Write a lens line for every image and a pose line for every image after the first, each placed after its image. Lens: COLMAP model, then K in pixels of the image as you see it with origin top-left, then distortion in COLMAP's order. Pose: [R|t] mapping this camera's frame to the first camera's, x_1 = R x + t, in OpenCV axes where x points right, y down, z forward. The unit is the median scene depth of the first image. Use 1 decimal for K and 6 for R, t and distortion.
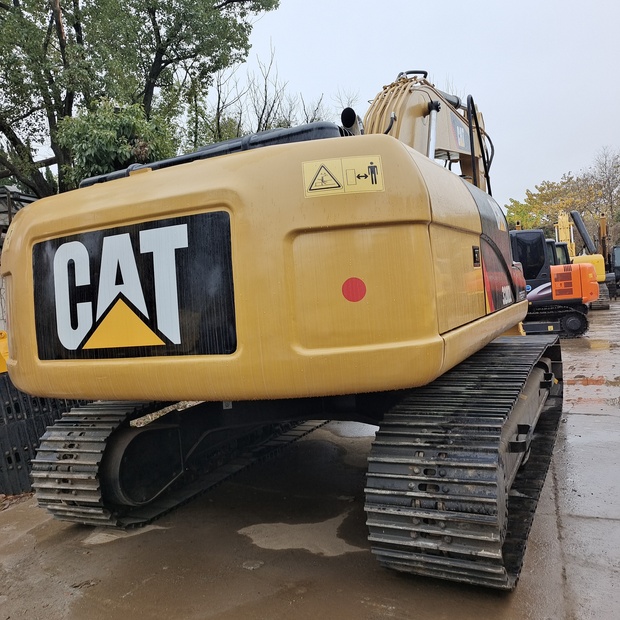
lens RADIAL K [[564.7, 0, 309.9], [0, 564.7, 316.6], [0, 0, 1]] dist [0.034339, 0.004087]
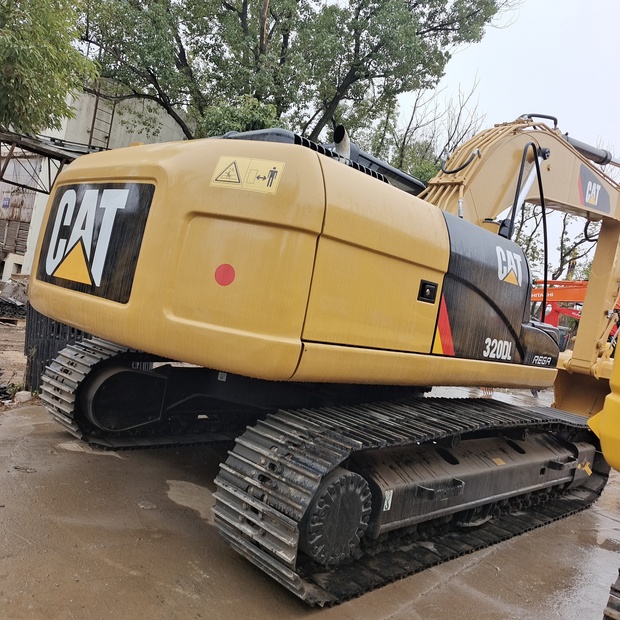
lens RADIAL K [[562.1, 0, 310.0], [0, 562.1, 310.0], [0, 0, 1]] dist [0.009400, 0.004380]
pose [[0.921355, 0.260448, -0.288570, 0.489976], [-0.271926, 0.962318, 0.000322, -0.023355], [0.277780, 0.078173, 0.957459, 0.001436]]
